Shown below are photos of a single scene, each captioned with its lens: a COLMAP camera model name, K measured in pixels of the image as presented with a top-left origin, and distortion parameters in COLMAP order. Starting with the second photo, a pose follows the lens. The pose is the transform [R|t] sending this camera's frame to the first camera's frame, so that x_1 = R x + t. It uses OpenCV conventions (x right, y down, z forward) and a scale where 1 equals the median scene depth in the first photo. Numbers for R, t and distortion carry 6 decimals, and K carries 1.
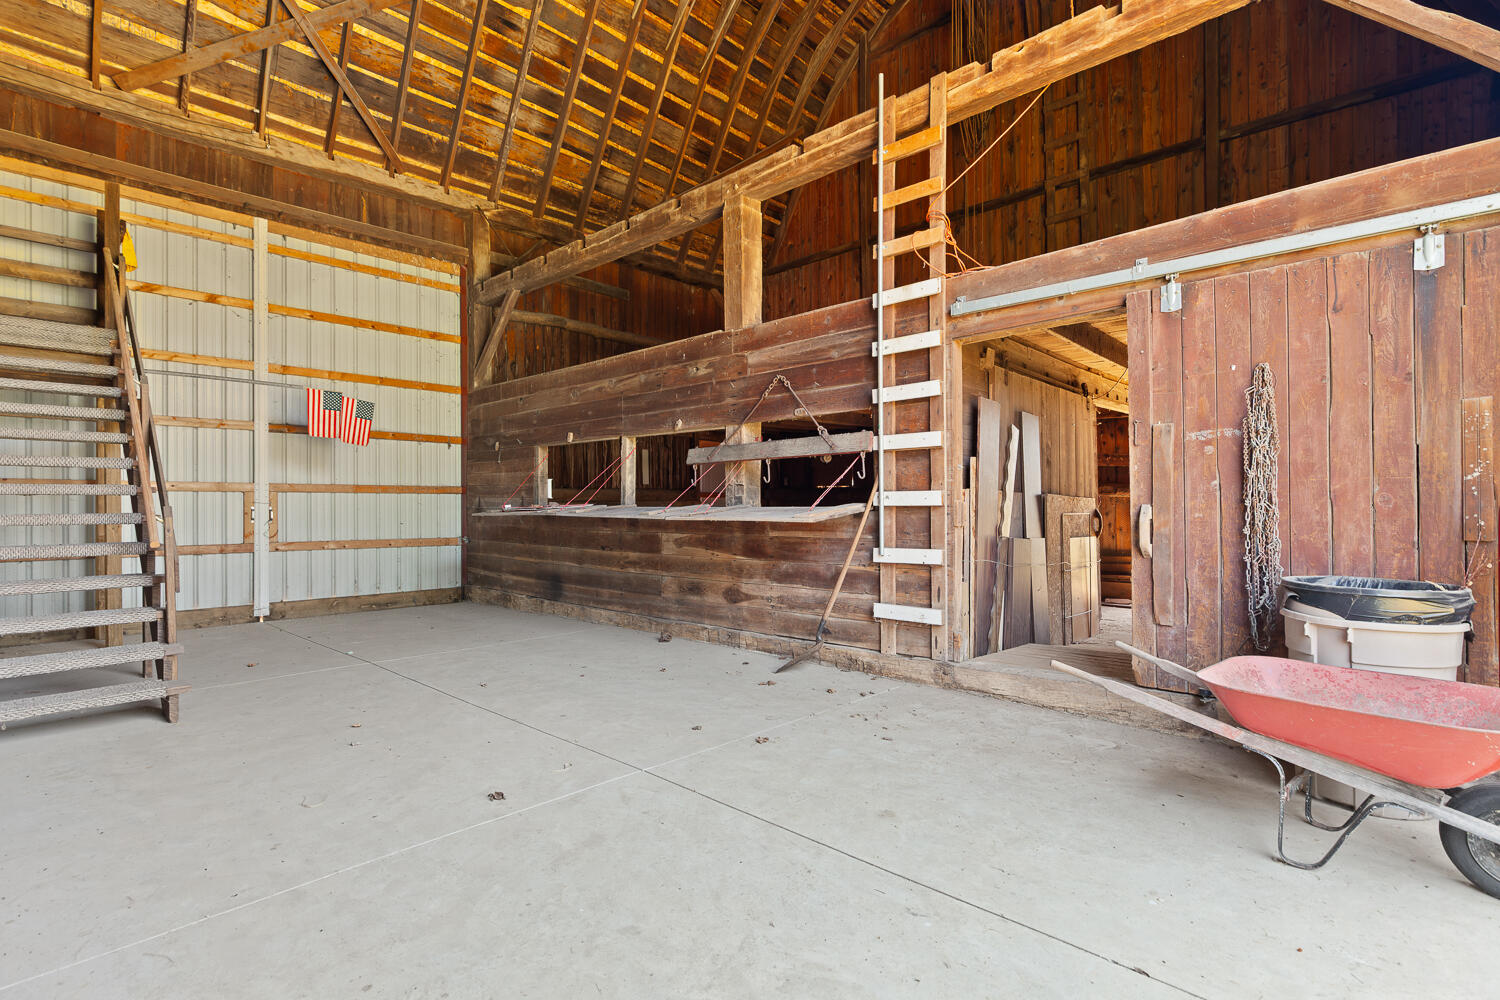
lens RADIAL K [[727.1, 0, 758.2], [0, 727.1, 502.9], [0, 0, 1]] dist [-0.004825, -0.001181]
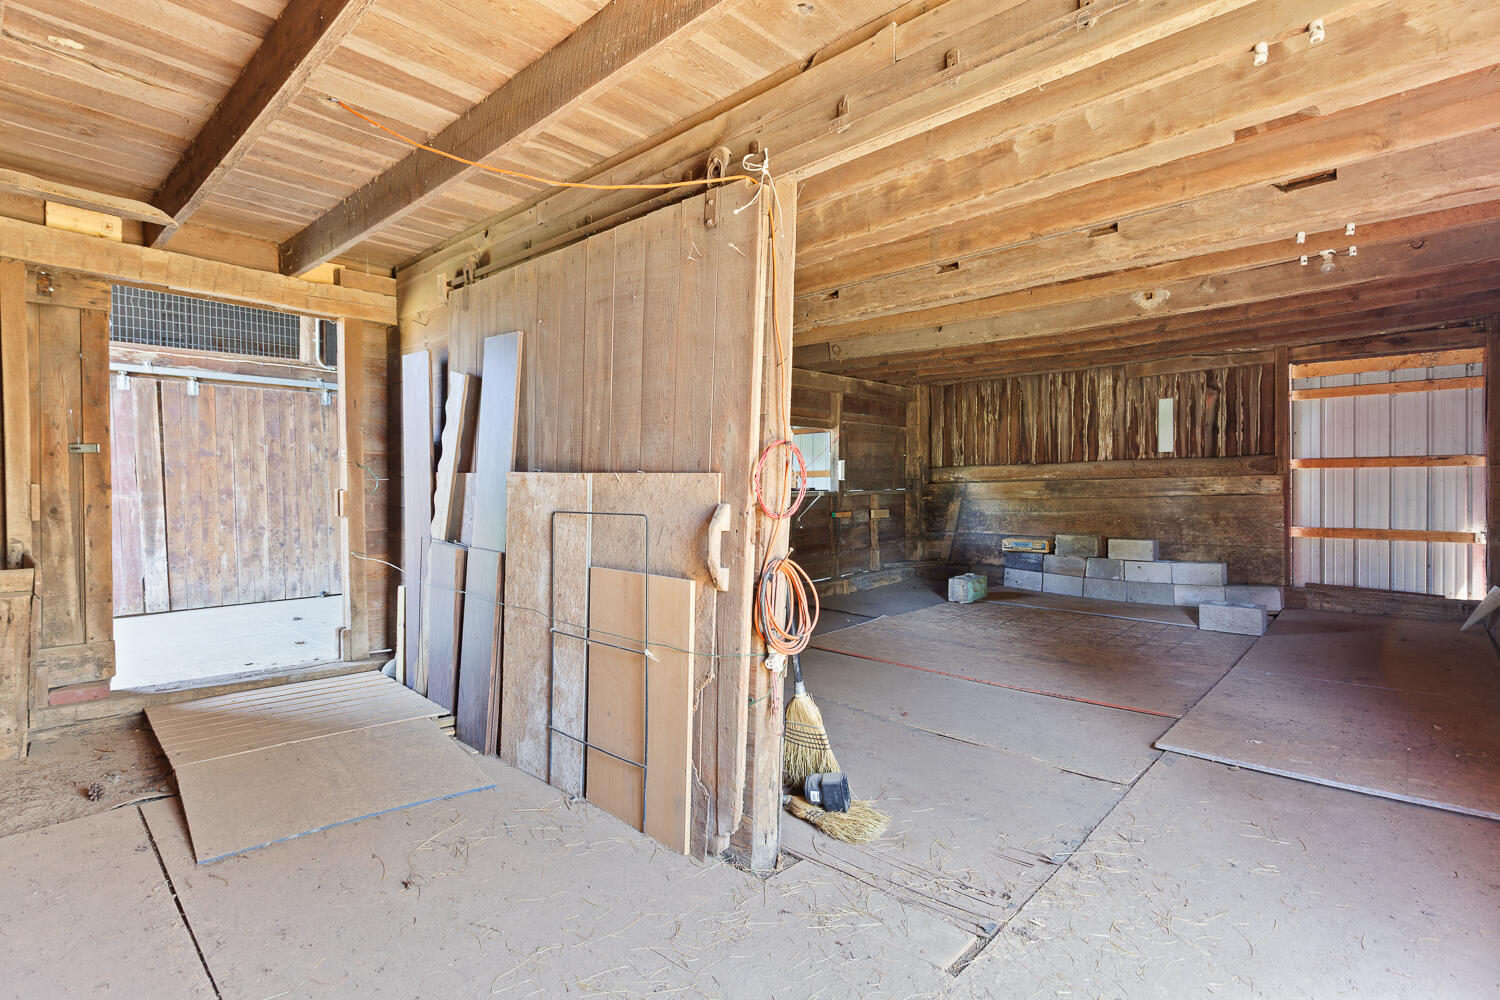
lens RADIAL K [[727.1, 0, 759.3], [0, 727.1, 499.5], [0, 0, 1]] dist [-0.004825, -0.001181]
pose [[0.002326, 0.017826, -0.999838, 1.789558], [0.013222, 0.999753, 0.017855, 0.001201], [0.999910, -0.013262, 0.002090, 2.300396]]
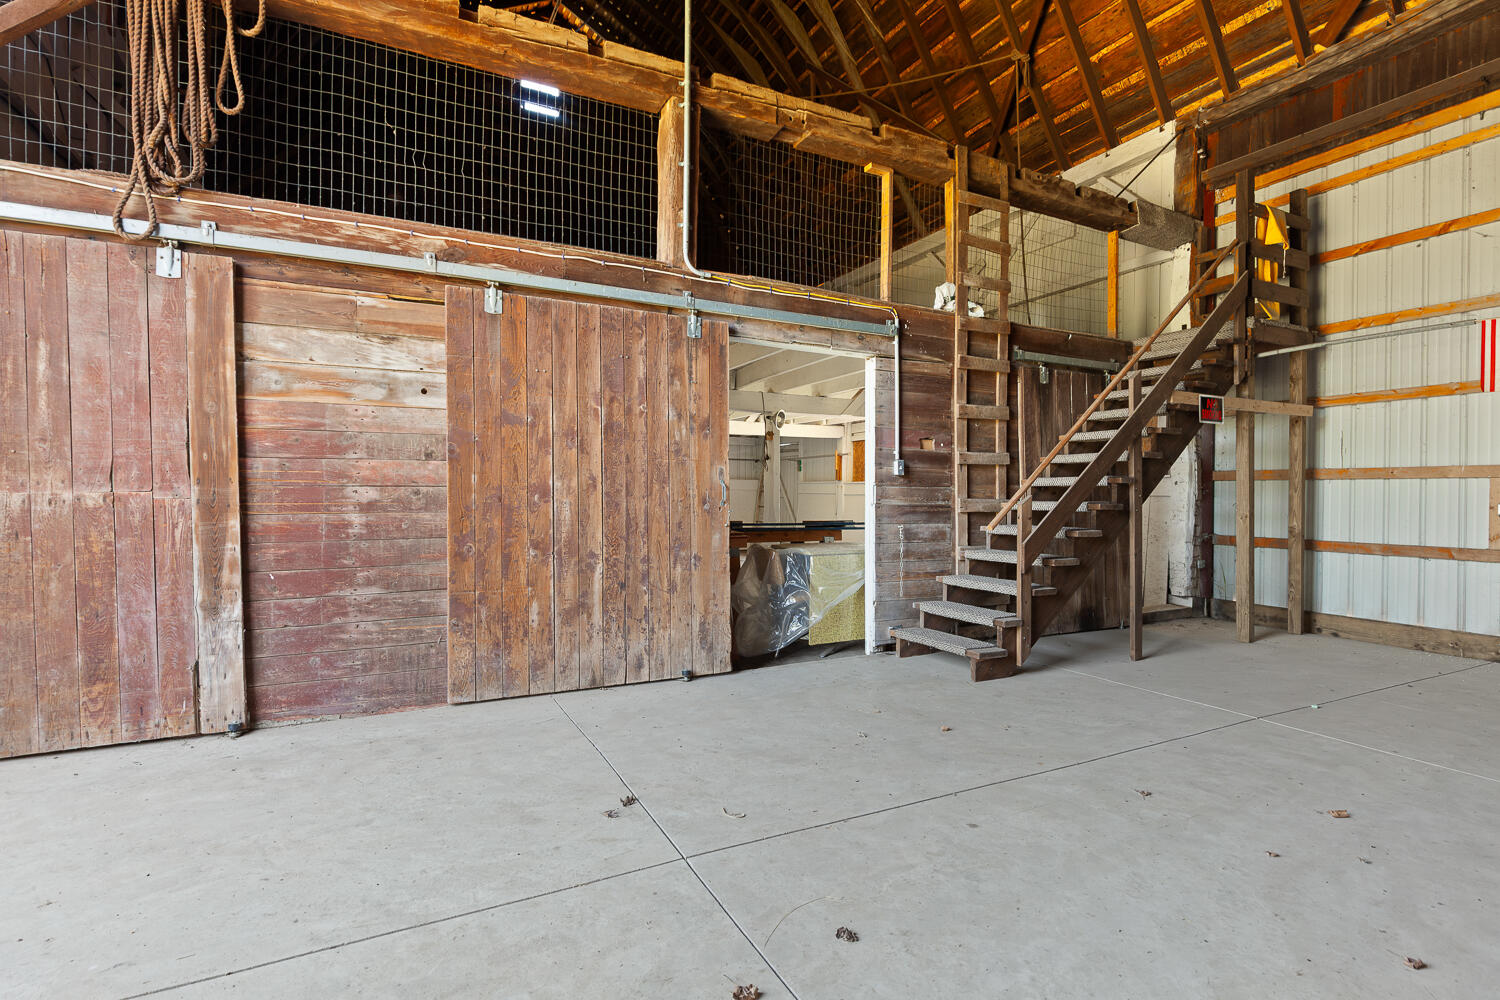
lens RADIAL K [[727.1, 0, 756.5], [0, 727.1, 494.6], [0, 0, 1]] dist [-0.004825, -0.001181]
pose [[-0.338938, 0.001258, -0.940808, 0.529312], [-0.001671, 0.999997, 0.001939, 0.001961], [0.940807, 0.002229, -0.338934, 1.384749]]
